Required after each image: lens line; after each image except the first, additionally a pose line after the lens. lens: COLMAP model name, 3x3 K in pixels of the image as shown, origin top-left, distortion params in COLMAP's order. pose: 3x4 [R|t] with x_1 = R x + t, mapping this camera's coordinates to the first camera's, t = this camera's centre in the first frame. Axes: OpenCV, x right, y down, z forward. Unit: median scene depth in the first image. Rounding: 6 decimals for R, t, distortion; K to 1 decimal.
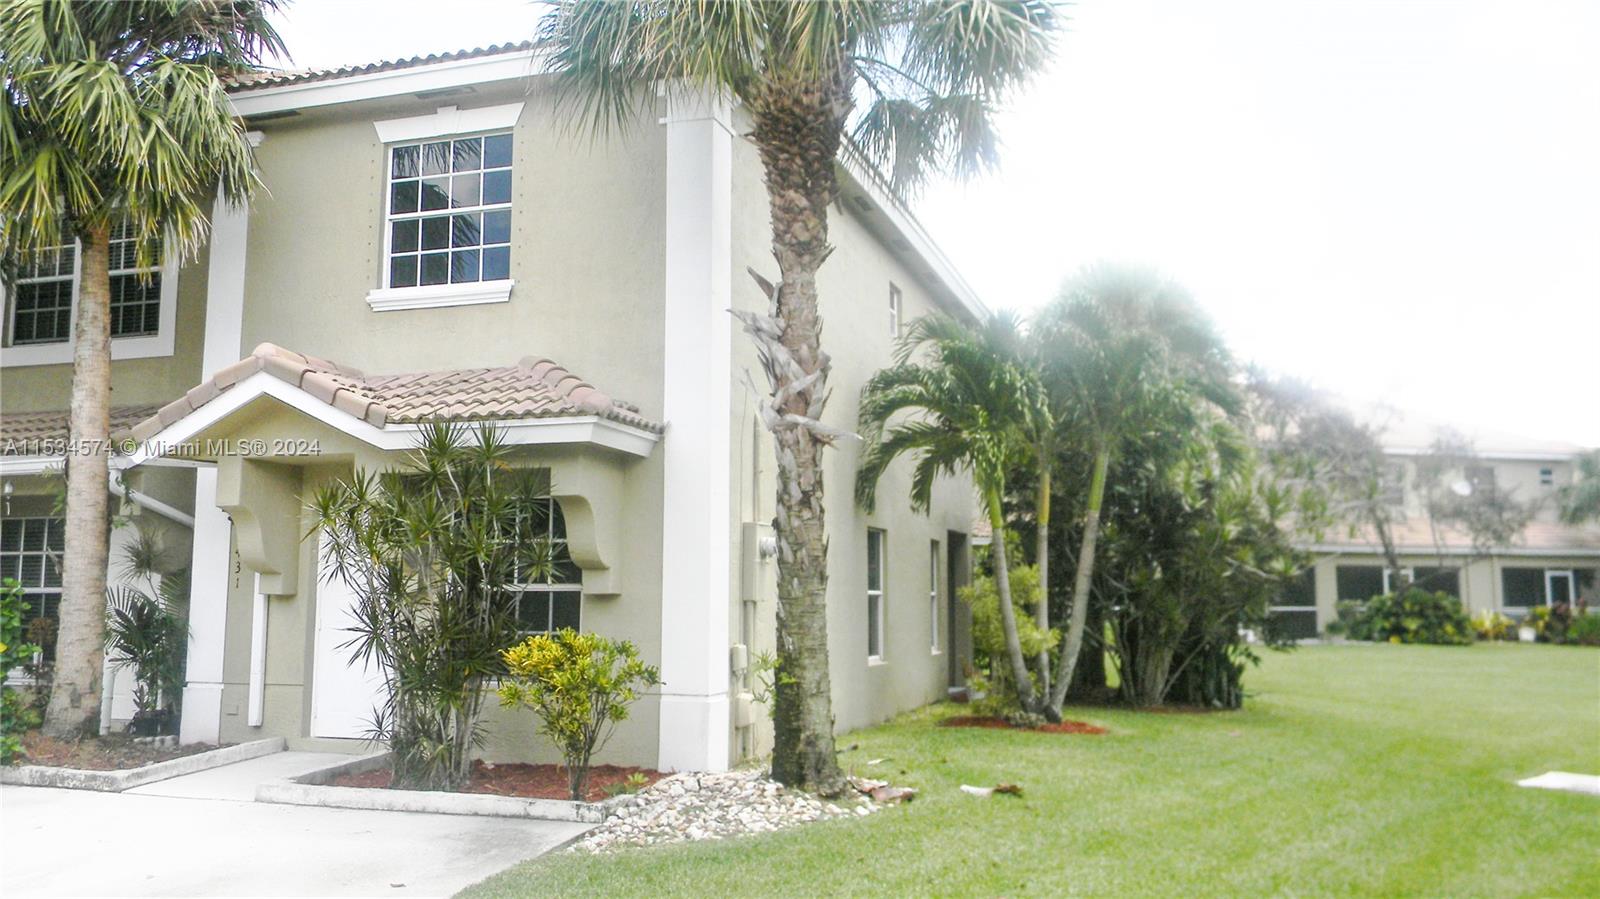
lens RADIAL K [[1288.2, 0, 793.6], [0, 1288.2, 446.5], [0, 0, 1]] dist [0.008079, -0.019492]
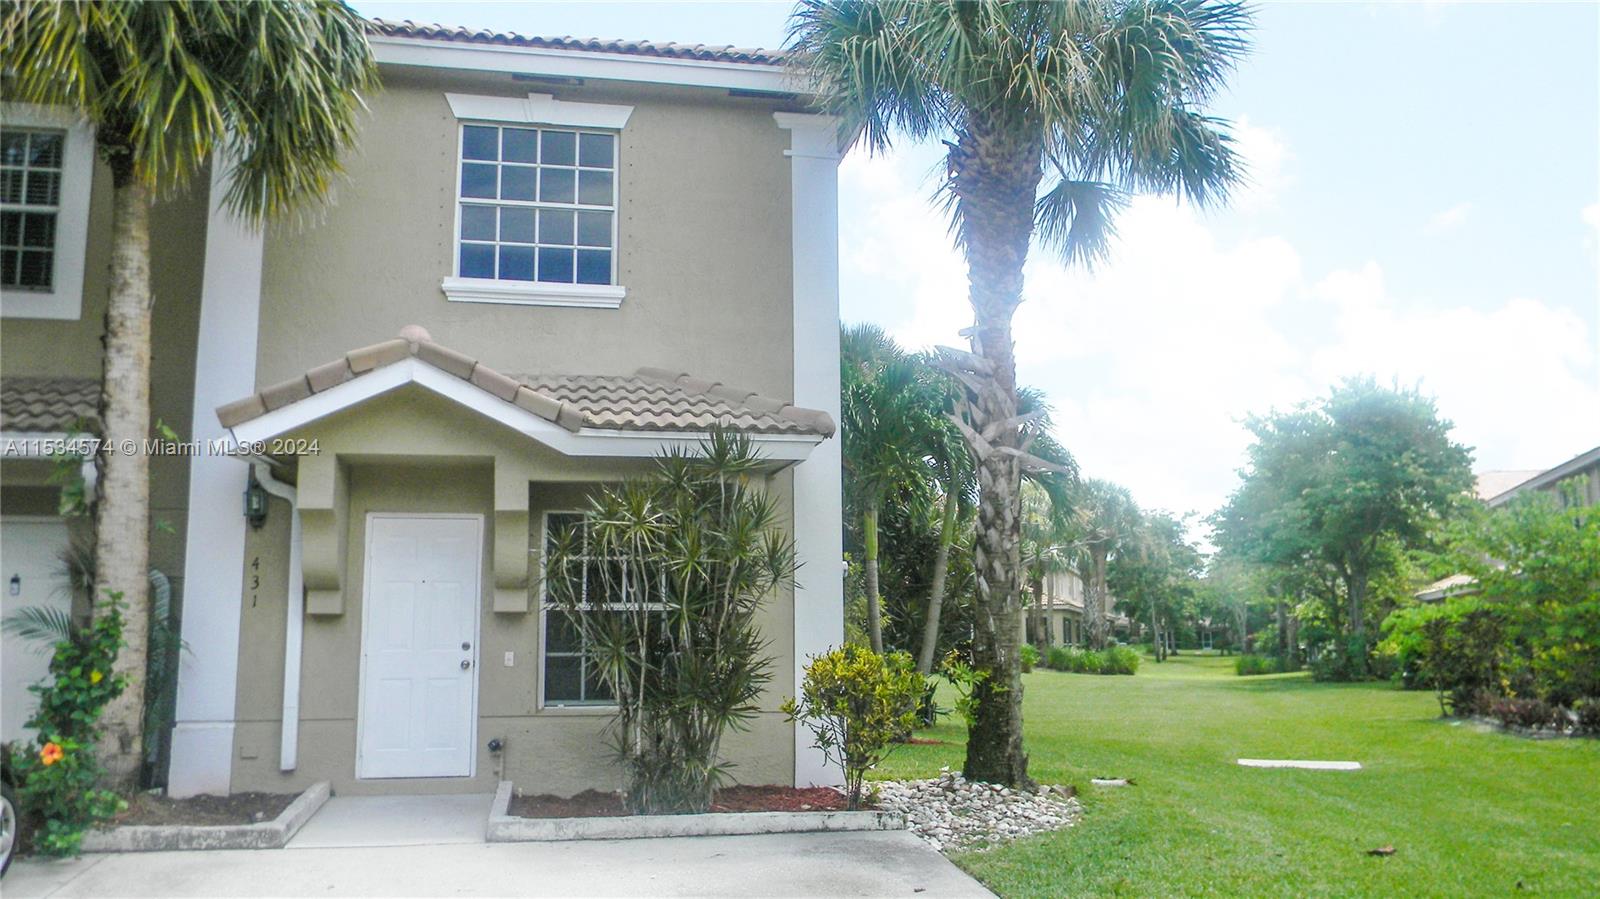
lens RADIAL K [[1288.2, 0, 800.6], [0, 1288.2, 445.0], [0, 0, 1]] dist [0.008079, -0.019492]
pose [[0.876595, 0.065956, 0.476687, -0.604211], [-0.049648, 0.997672, -0.046742, 0.029771], [-0.478660, 0.017307, 0.877830, 0.101651]]
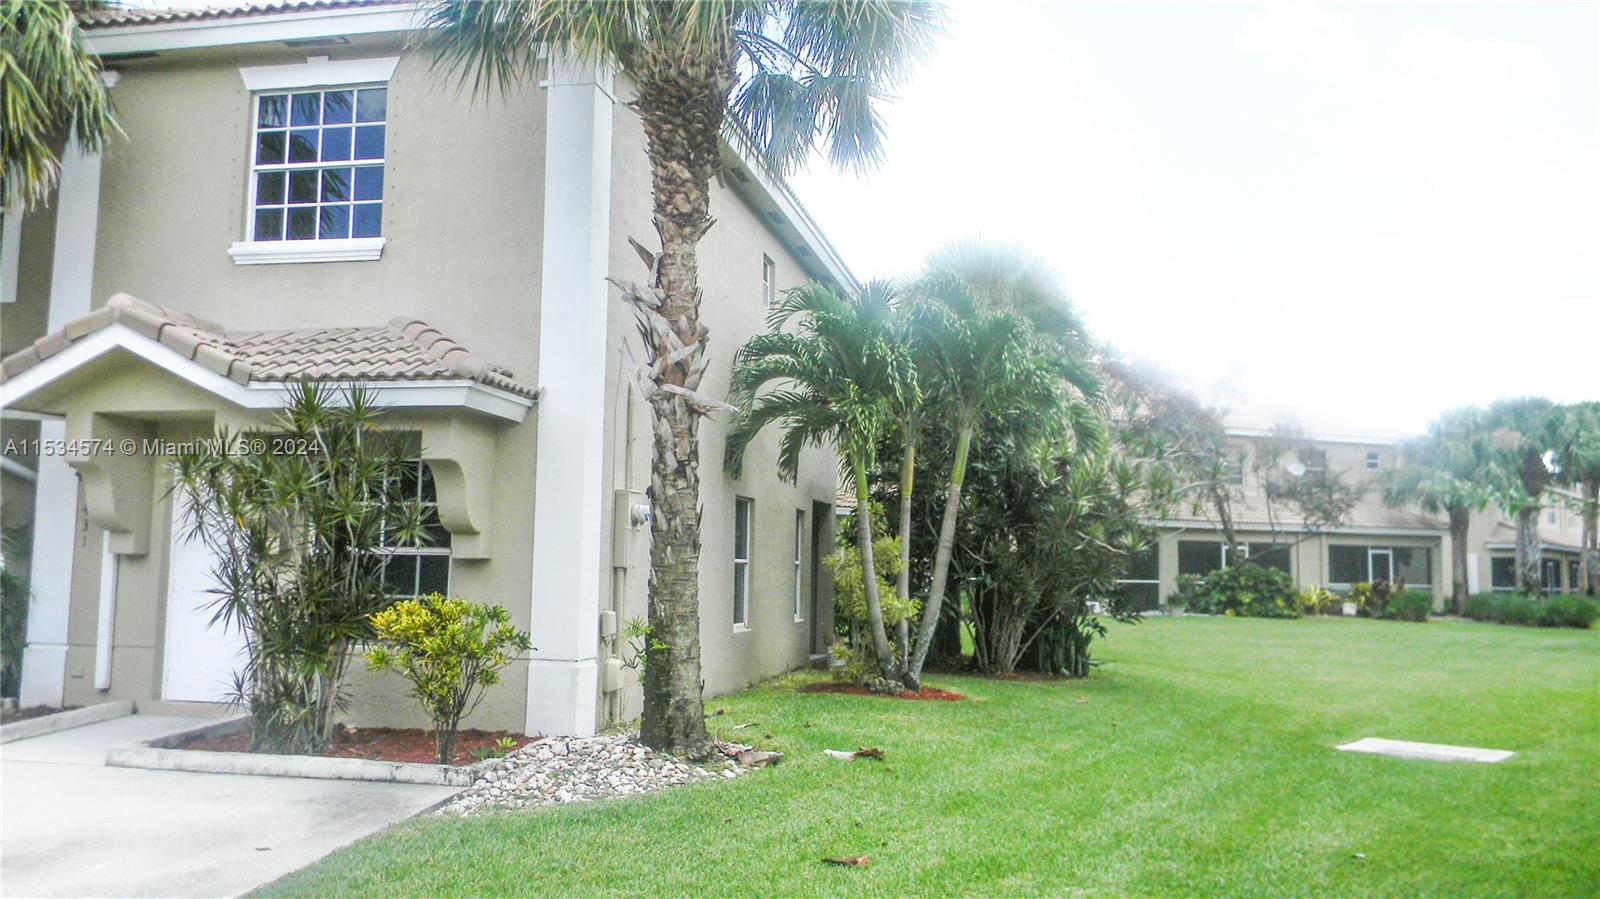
lens RADIAL K [[1288.2, 0, 793.4], [0, 1288.2, 446.0], [0, 0, 1]] dist [0.008079, -0.019492]
pose [[0.994054, 0.024507, 0.106093, -0.009377], [-0.027164, 0.999351, 0.023675, -0.002880], [-0.105444, -0.026416, 0.994074, -0.014290]]
